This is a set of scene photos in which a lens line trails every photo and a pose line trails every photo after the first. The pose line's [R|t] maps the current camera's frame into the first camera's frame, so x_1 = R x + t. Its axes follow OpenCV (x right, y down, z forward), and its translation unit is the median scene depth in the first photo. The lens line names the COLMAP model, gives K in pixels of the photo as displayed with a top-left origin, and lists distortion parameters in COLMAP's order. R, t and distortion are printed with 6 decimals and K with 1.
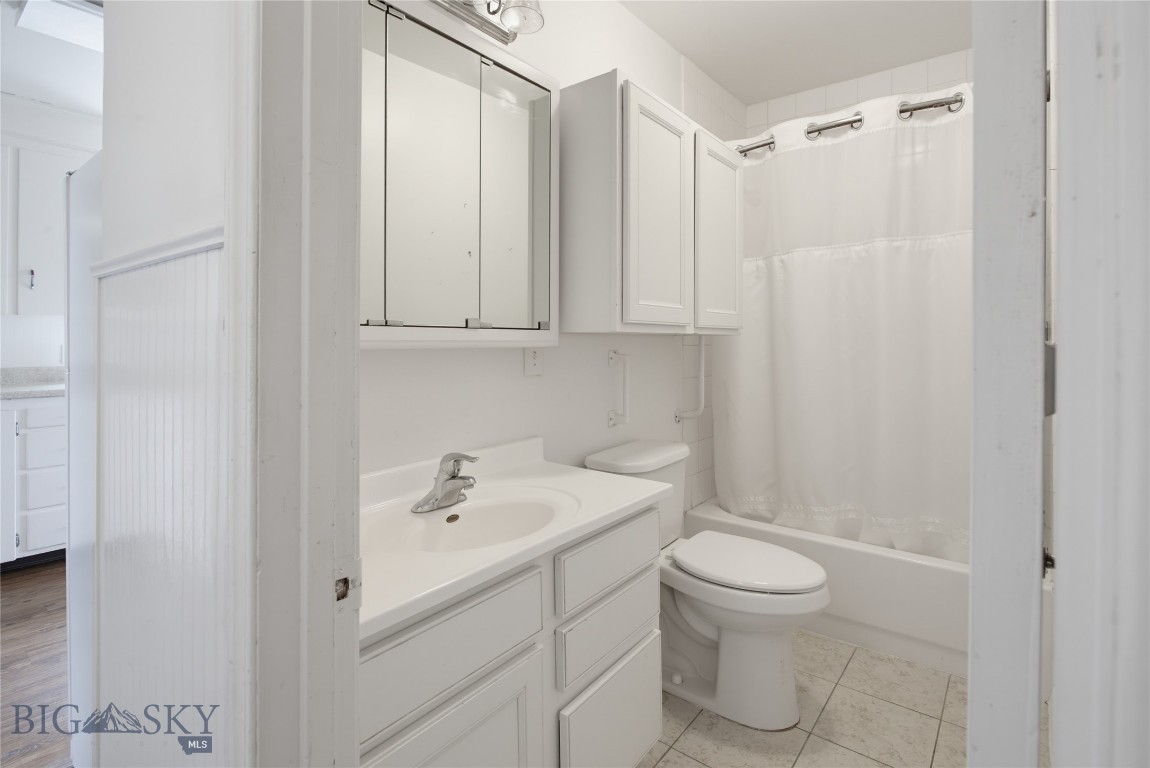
lens RADIAL K [[560.8, 0, 590.8], [0, 560.8, 339.7], [0, 0, 1]] dist [-0.007826, 0.003367]
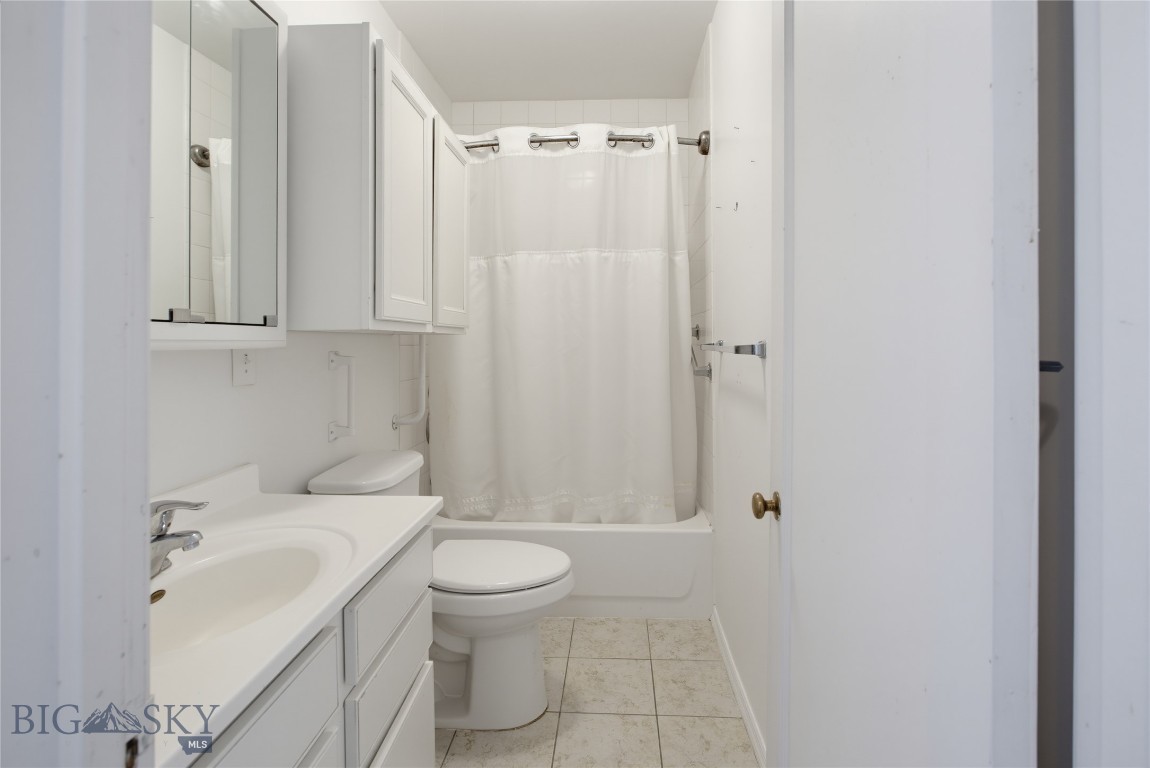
lens RADIAL K [[560.8, 0, 590.9], [0, 560.8, 338.7], [0, 0, 1]] dist [-0.007826, 0.003367]
pose [[0.820141, -0.000225, 0.572162, -0.137184], [0.001334, 0.999998, -0.001519, 0.001330], [-0.572160, 0.002009, 0.820140, 0.085464]]
